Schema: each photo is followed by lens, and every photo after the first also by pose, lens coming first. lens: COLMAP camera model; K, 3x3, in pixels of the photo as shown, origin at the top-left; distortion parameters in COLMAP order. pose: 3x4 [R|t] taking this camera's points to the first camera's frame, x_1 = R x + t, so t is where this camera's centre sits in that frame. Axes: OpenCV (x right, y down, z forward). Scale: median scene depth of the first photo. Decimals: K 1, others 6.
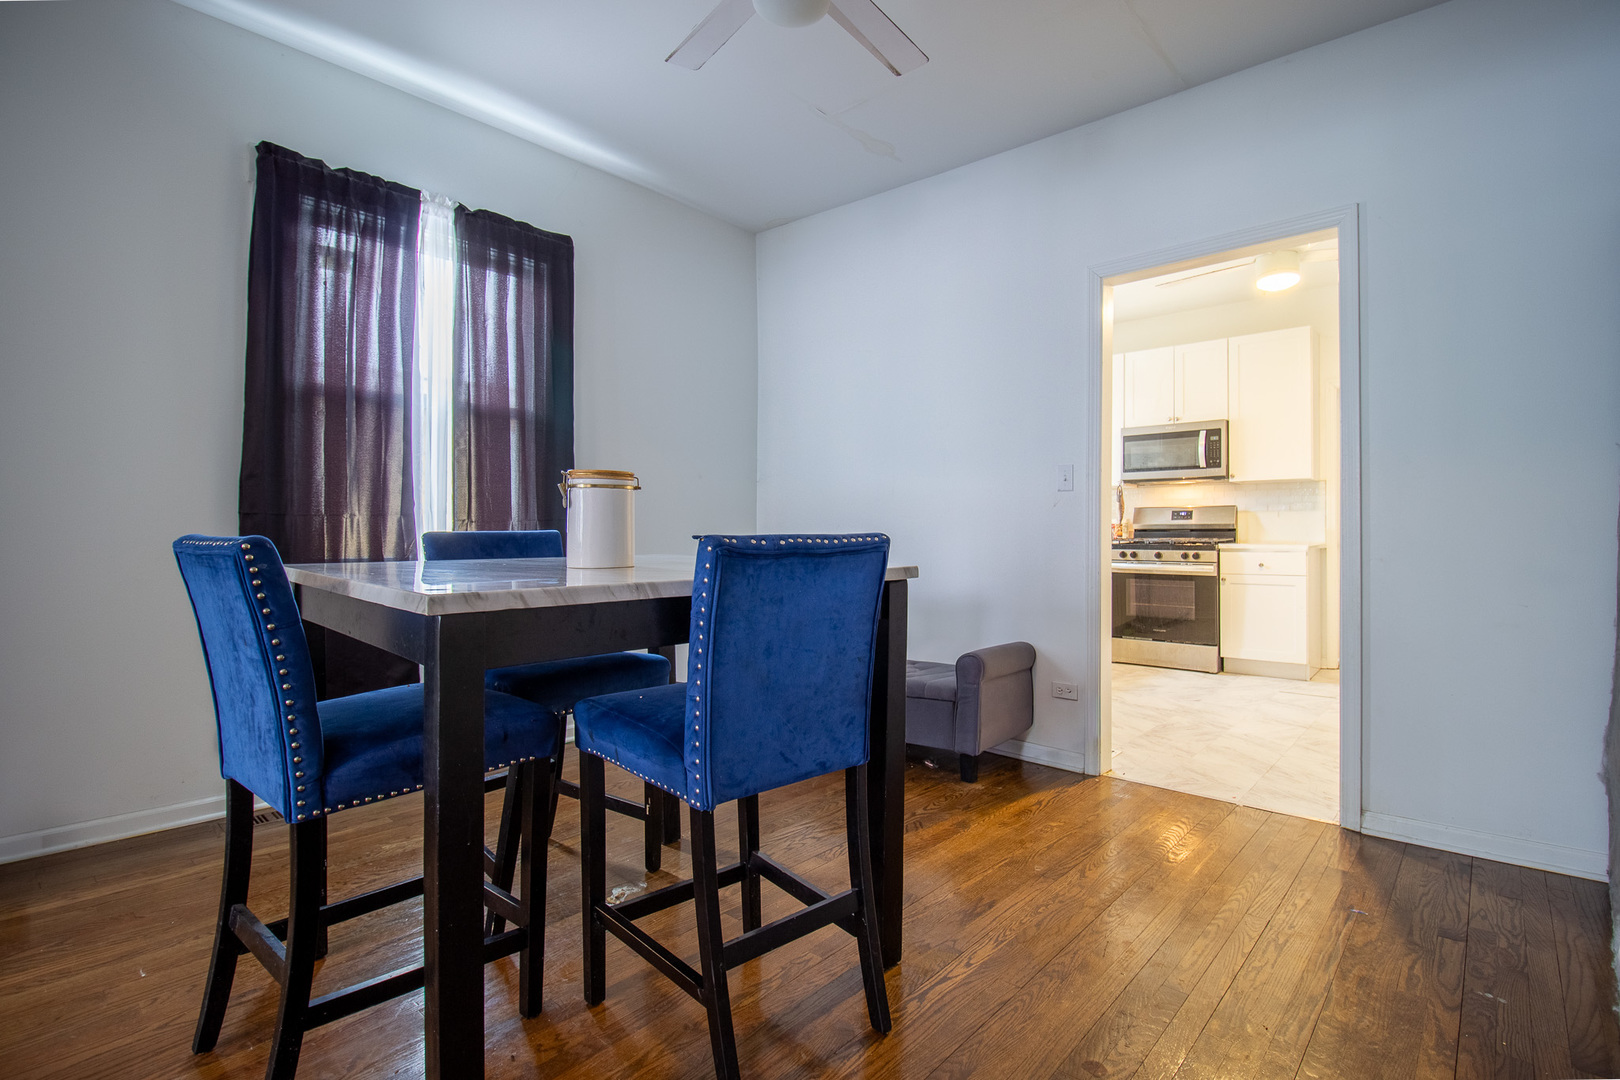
lens RADIAL K [[759.4, 0, 806.0], [0, 759.4, 535.8], [0, 0, 1]] dist [-0.013626, -0.002689]
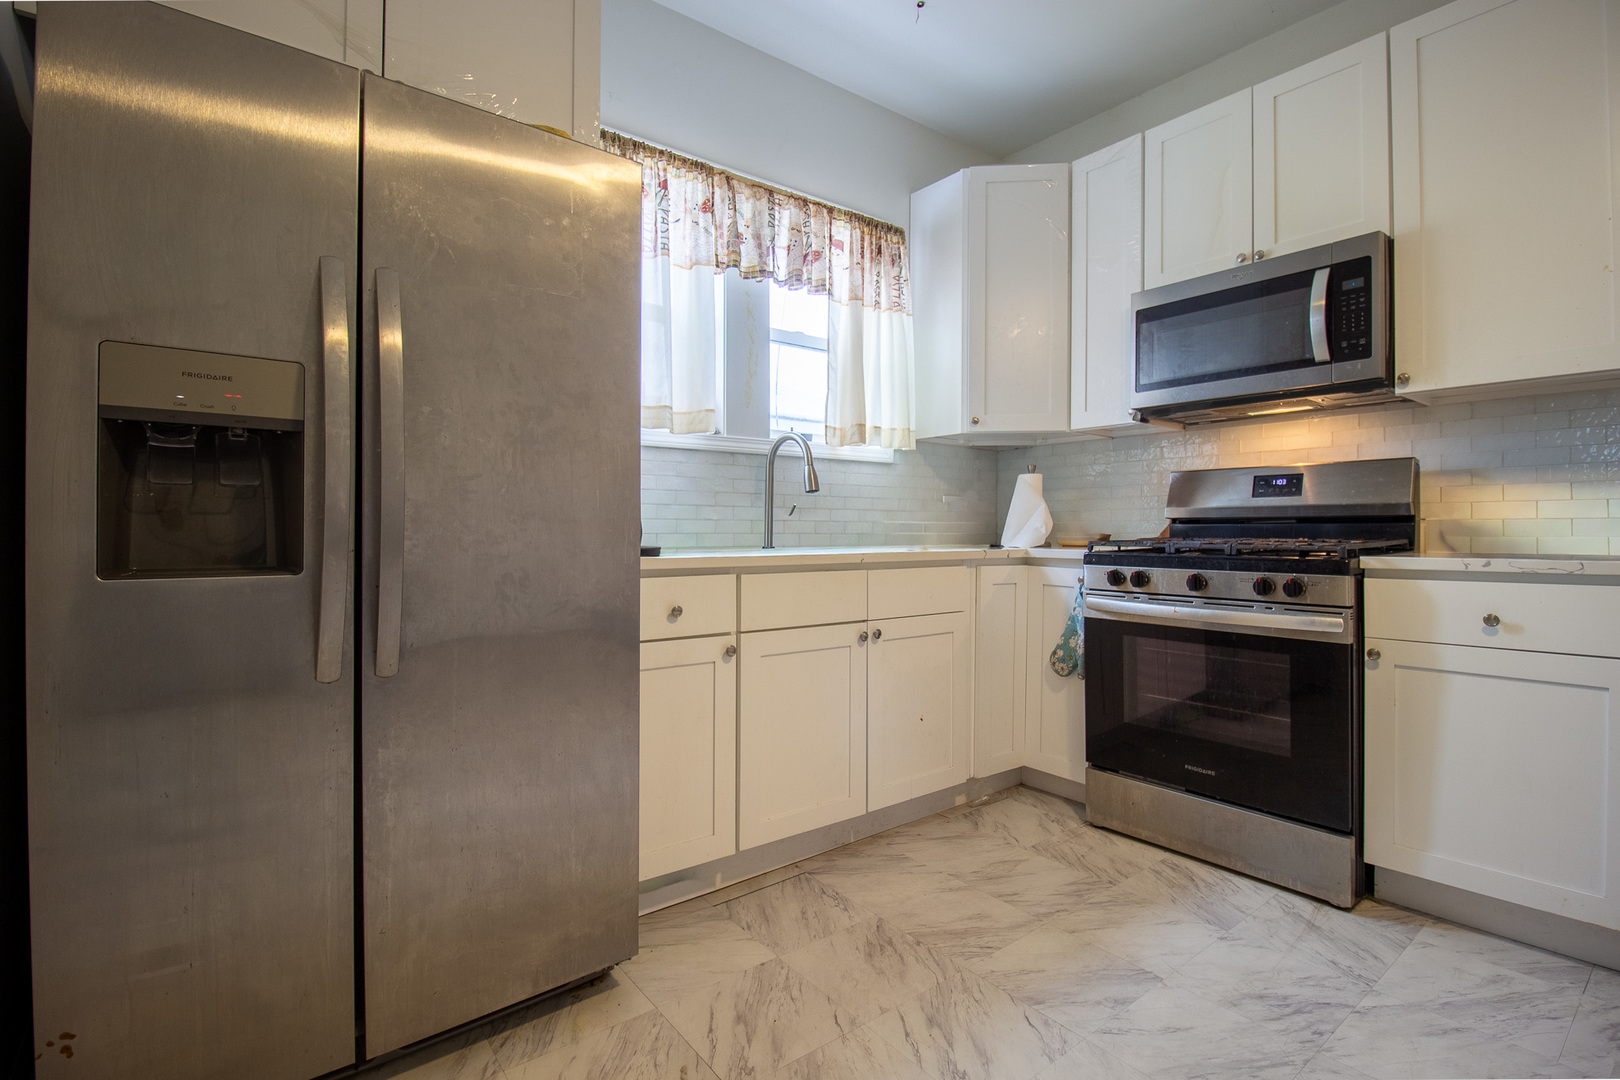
lens RADIAL K [[759.4, 0, 810.8], [0, 759.4, 532.7], [0, 0, 1]] dist [-0.013626, -0.002689]
pose [[0.985901, 0.002198, -0.167317, 0.330319], [-0.001810, 0.999995, 0.002471, -0.000959], [0.167321, -0.002133, 0.985900, 0.571318]]
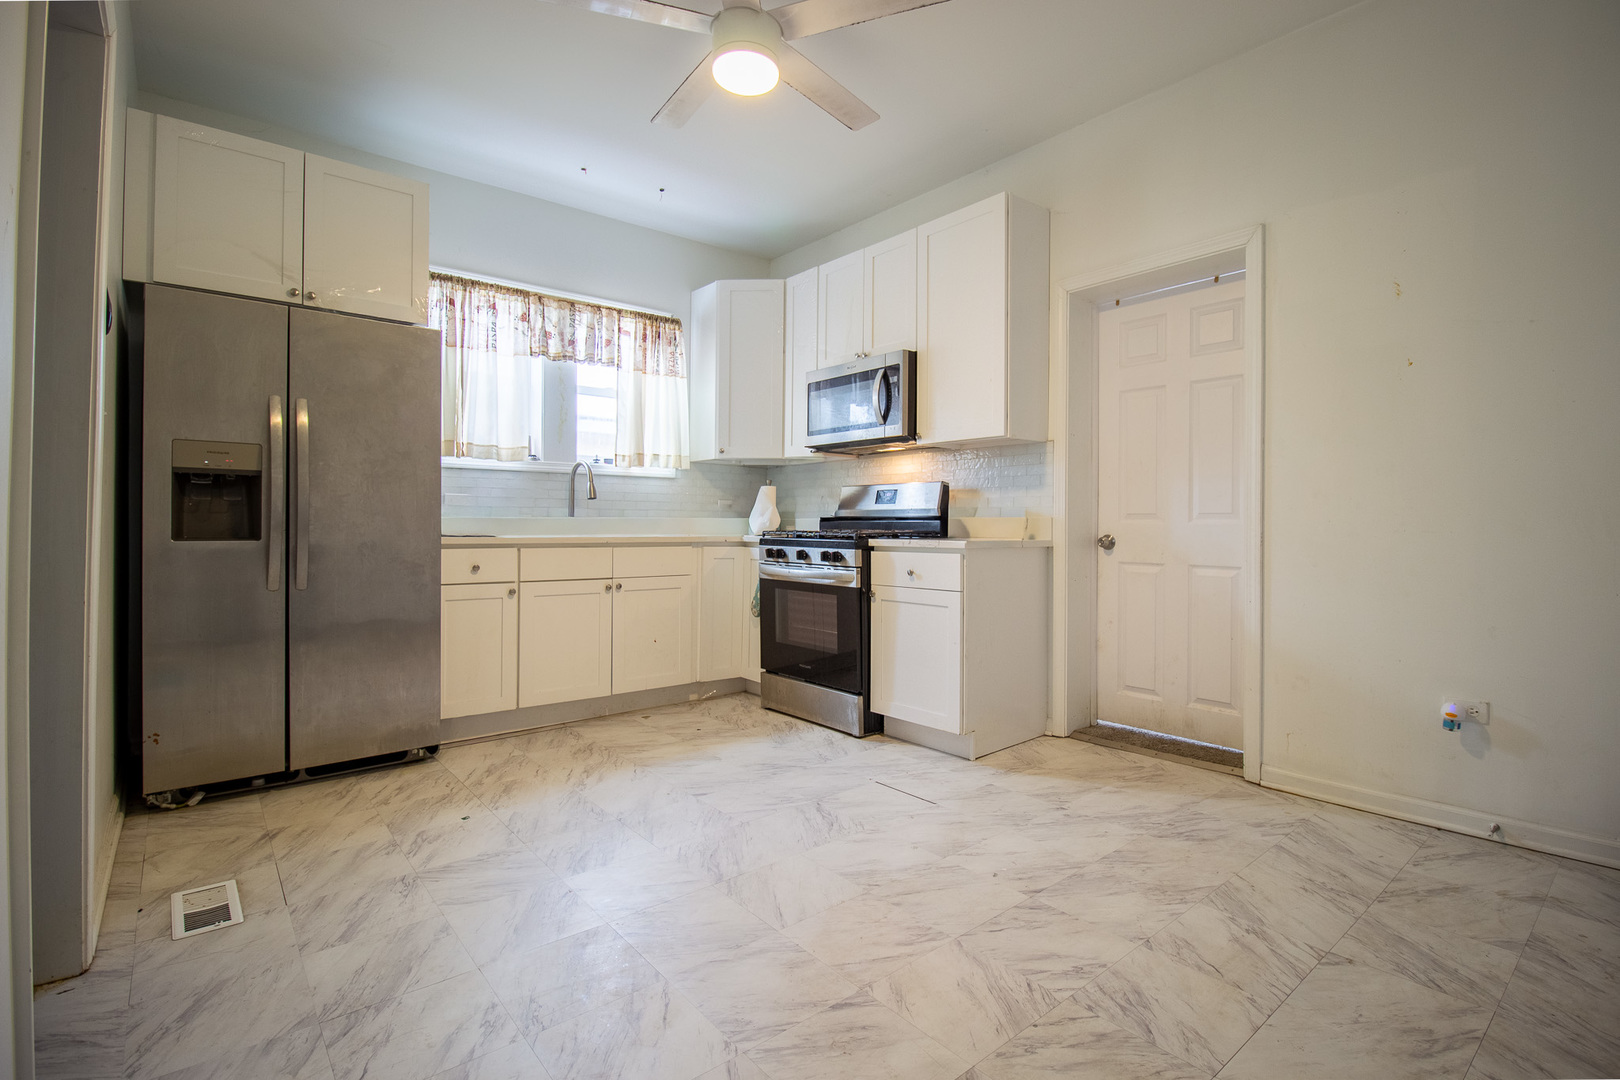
lens RADIAL K [[759.4, 0, 815.7], [0, 759.4, 534.2], [0, 0, 1]] dist [-0.013626, -0.002689]
pose [[0.991653, 0.008642, -0.128647, 0.561976], [-0.007413, 0.999922, 0.010035, 0.000434], [0.128724, -0.008998, 0.991640, 0.330745]]
